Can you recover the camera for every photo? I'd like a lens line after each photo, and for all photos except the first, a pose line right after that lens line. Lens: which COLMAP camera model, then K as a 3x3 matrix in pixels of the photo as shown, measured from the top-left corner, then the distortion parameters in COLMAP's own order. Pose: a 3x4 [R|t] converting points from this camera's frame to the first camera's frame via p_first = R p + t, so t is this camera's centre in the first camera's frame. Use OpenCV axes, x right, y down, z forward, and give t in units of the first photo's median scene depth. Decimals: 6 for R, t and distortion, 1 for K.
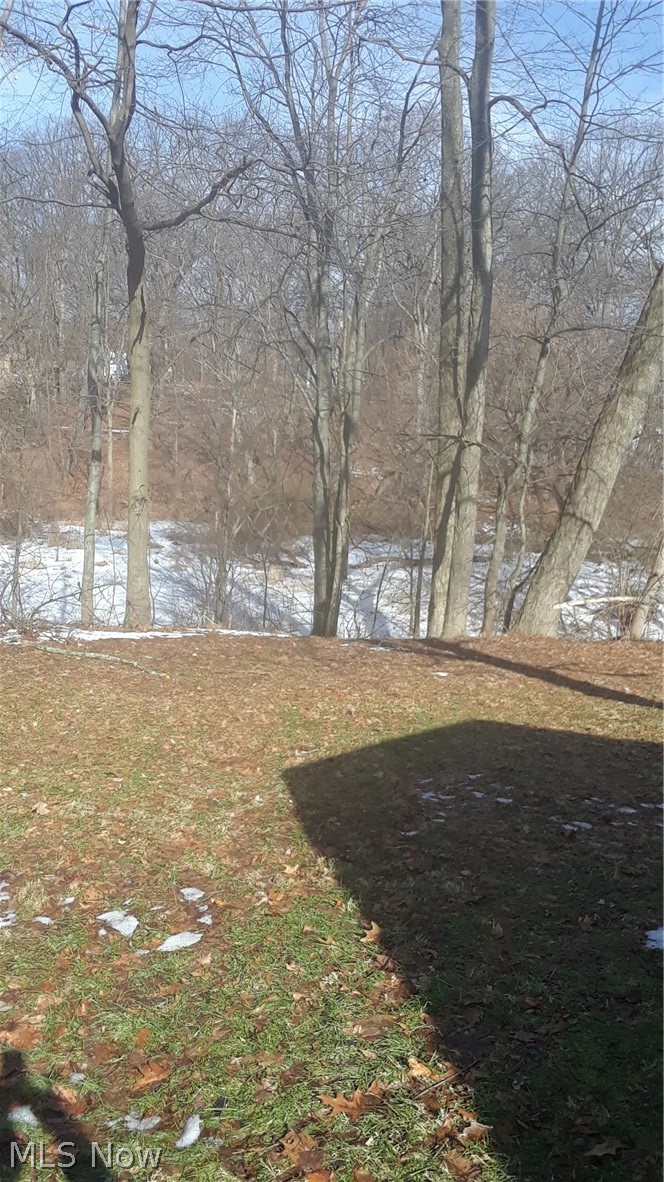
lens RADIAL K [[996.8, 0, 330.7], [0, 996.8, 590.9], [0, 0, 1]] dist [0.079123, -0.004095]
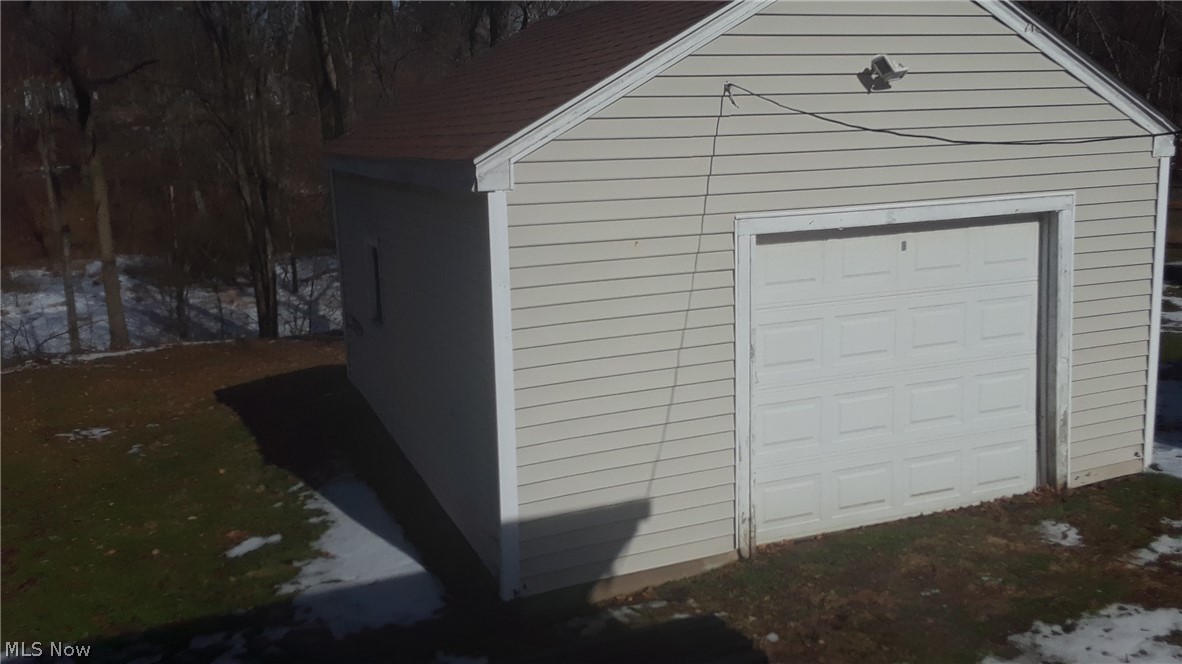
lens RADIAL K [[996.8, 0, 594.0], [0, 996.8, 329.8], [0, 0, 1]] dist [0.079123, -0.004095]
pose [[0.955444, -0.132069, 0.263979, 0.058184], [0.119251, 0.990794, 0.064077, -0.002063], [-0.270012, -0.029742, 0.962397, -0.448574]]
